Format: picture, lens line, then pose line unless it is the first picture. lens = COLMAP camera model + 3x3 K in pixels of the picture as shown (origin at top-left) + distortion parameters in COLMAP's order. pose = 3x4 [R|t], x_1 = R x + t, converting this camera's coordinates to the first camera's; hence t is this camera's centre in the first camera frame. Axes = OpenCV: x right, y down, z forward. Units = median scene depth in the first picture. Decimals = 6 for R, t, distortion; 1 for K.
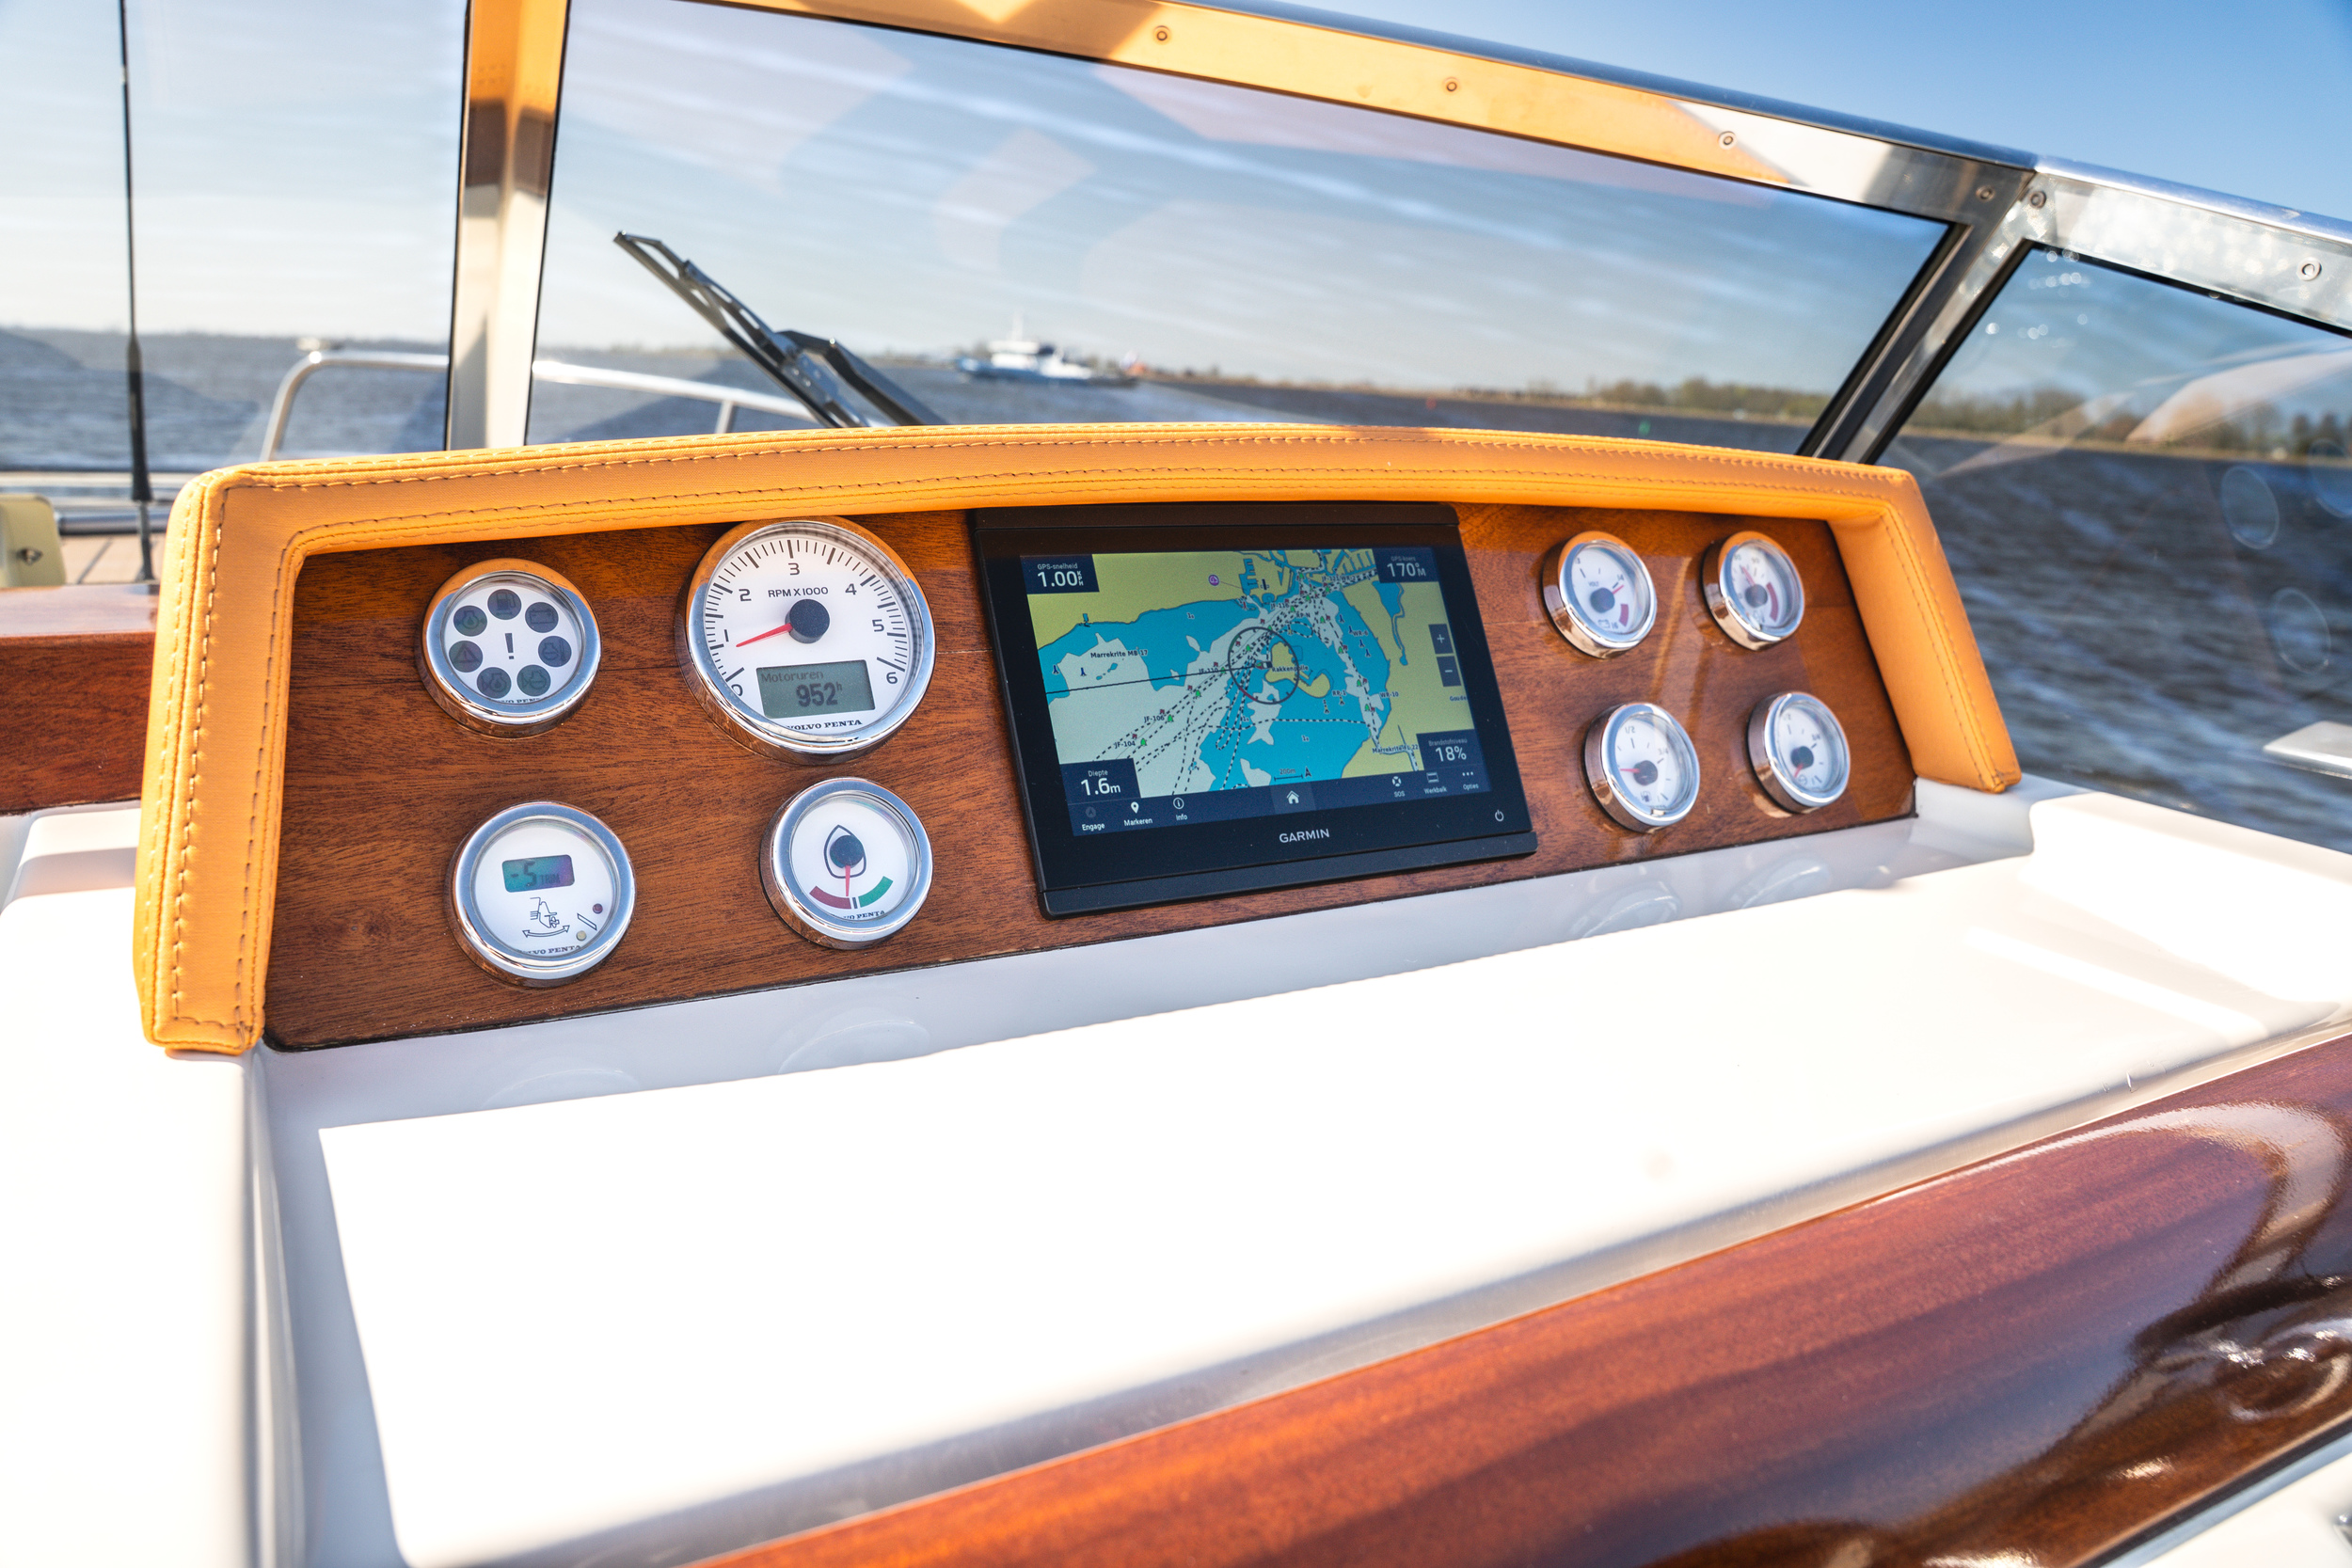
lens RADIAL K [[1706.4, 0, 1176.0], [0, 1706.4, 784.0], [0, 0, 1]] dist [-0.150549, 0.000639]
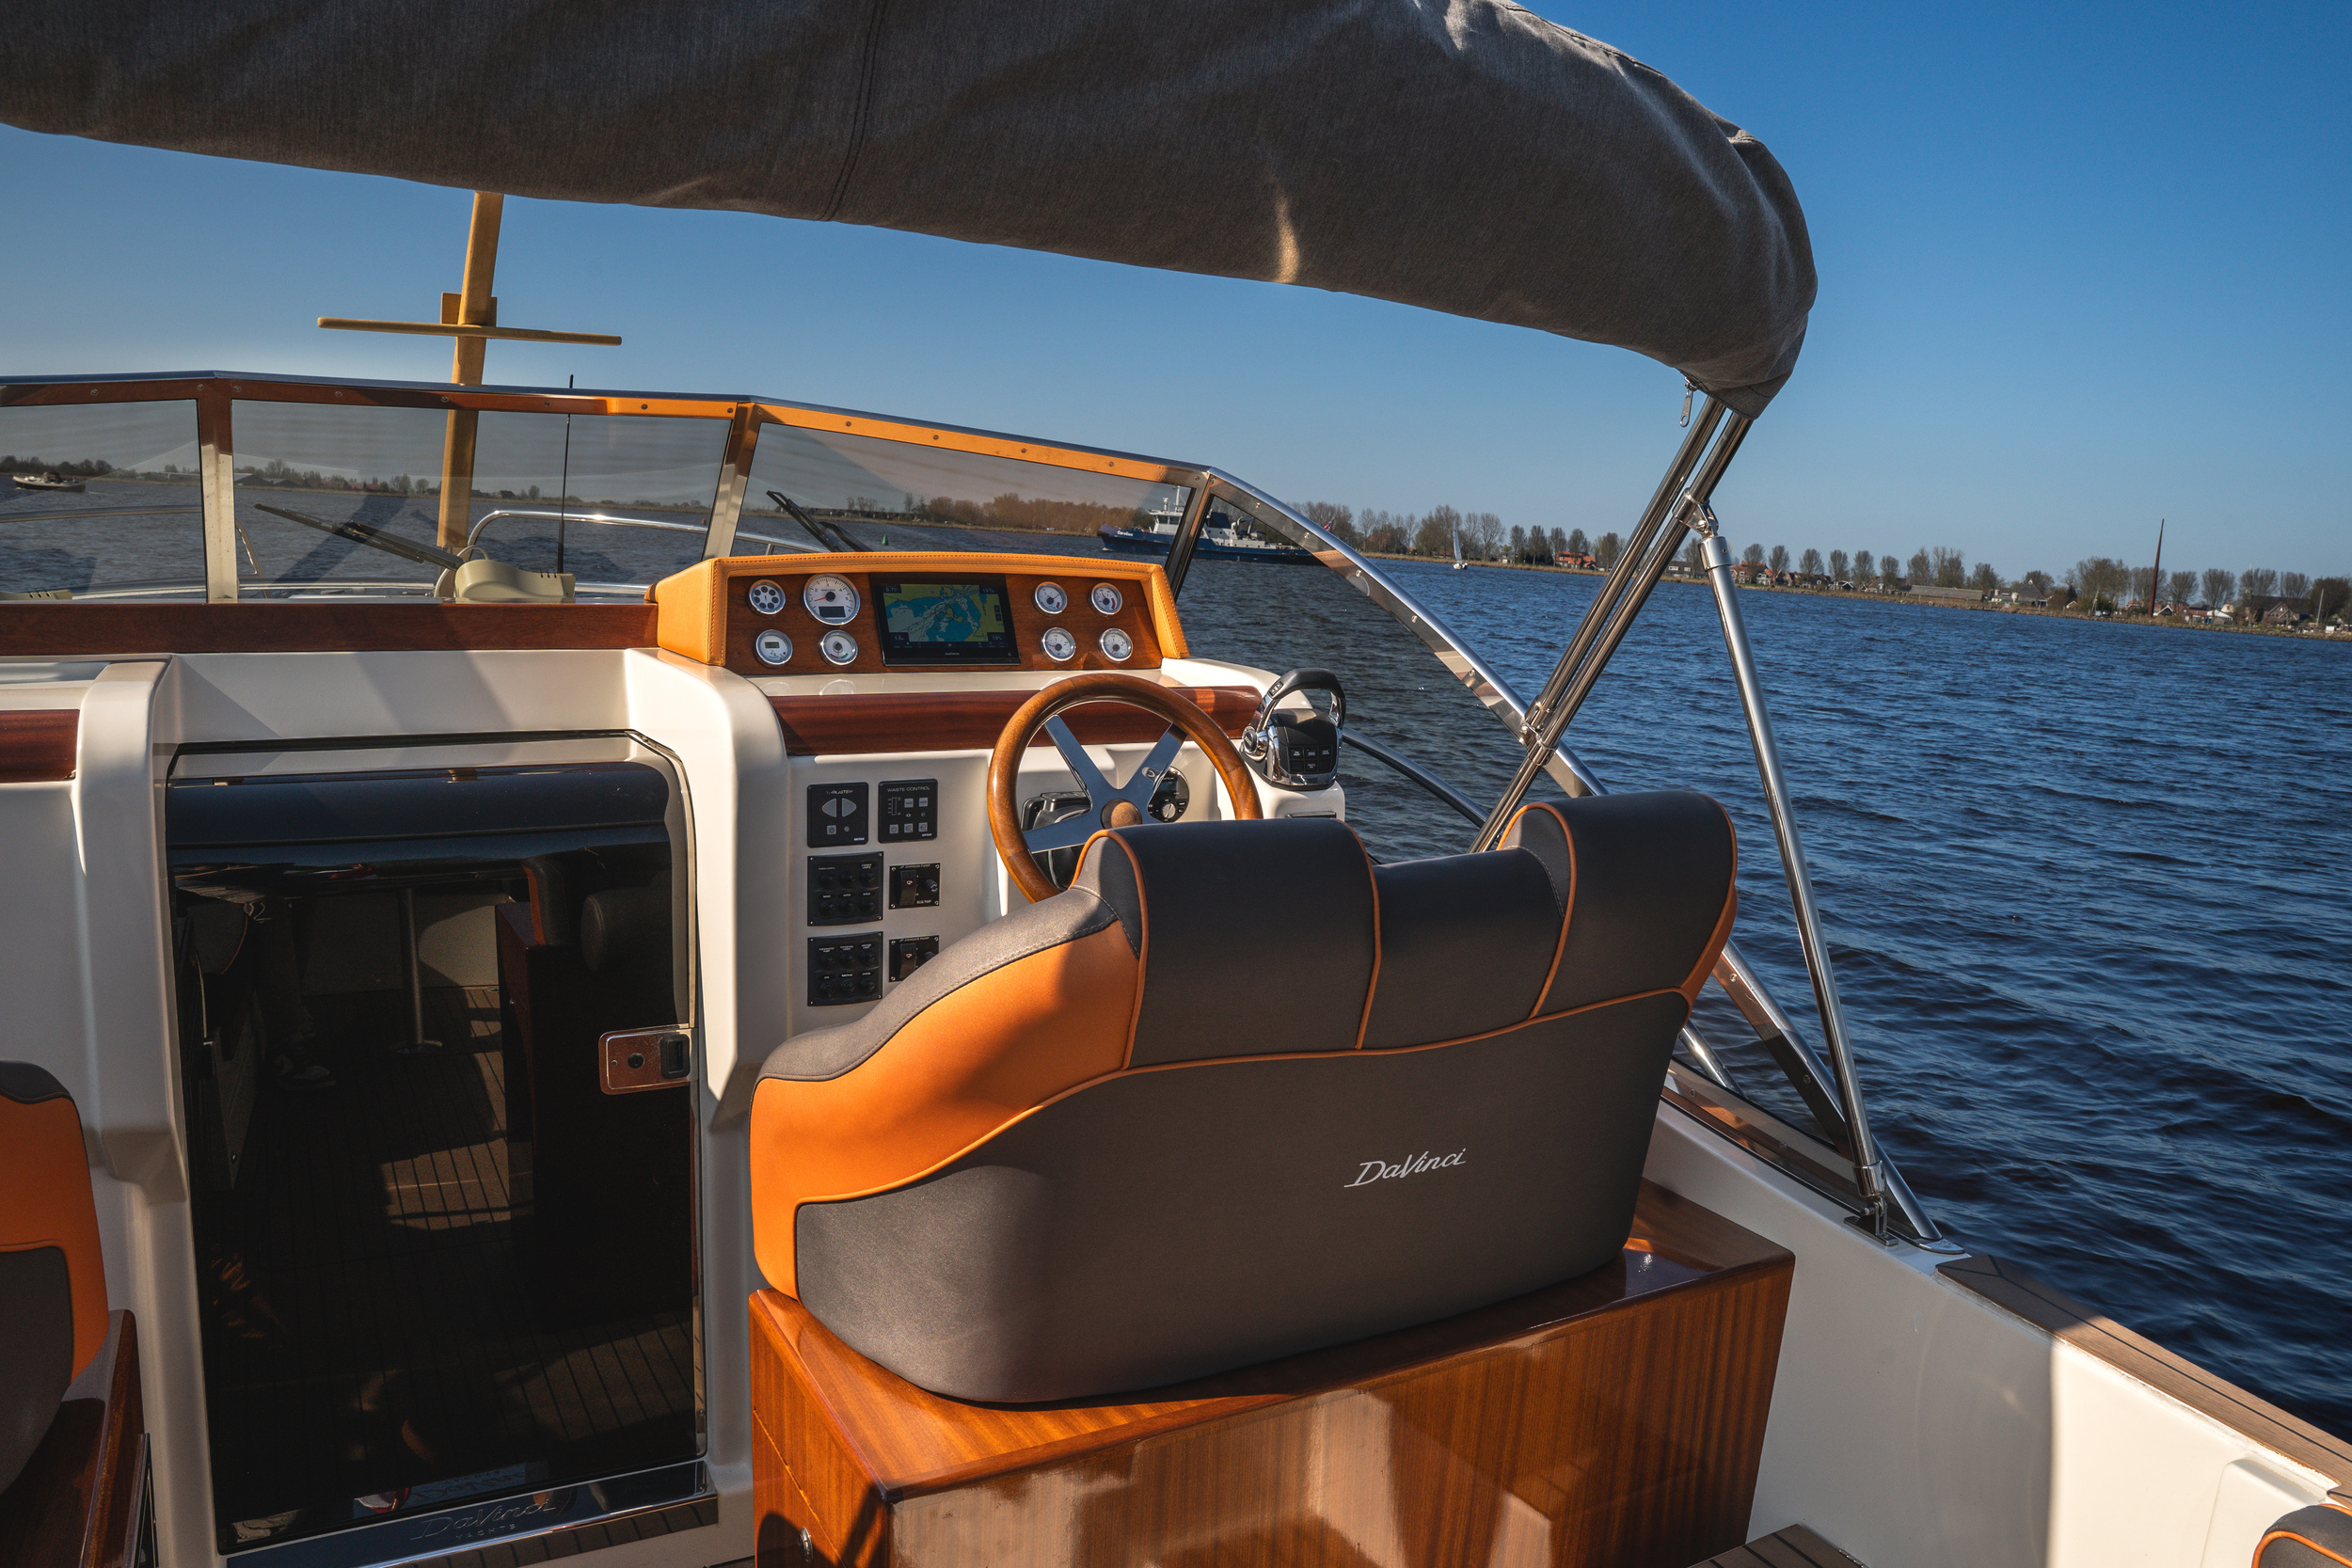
lens RADIAL K [[1641.8, 0, 1176.0], [0, 1641.8, 784.0], [0, 0, 1]] dist [-0.157422, 0.109361]
pose [[0.999982, 0.005883, 0.001288, 0.622729], [-0.005770, 0.997175, -0.074896, 0.645472], [-0.001725, 0.074887, 0.997191, -2.926032]]
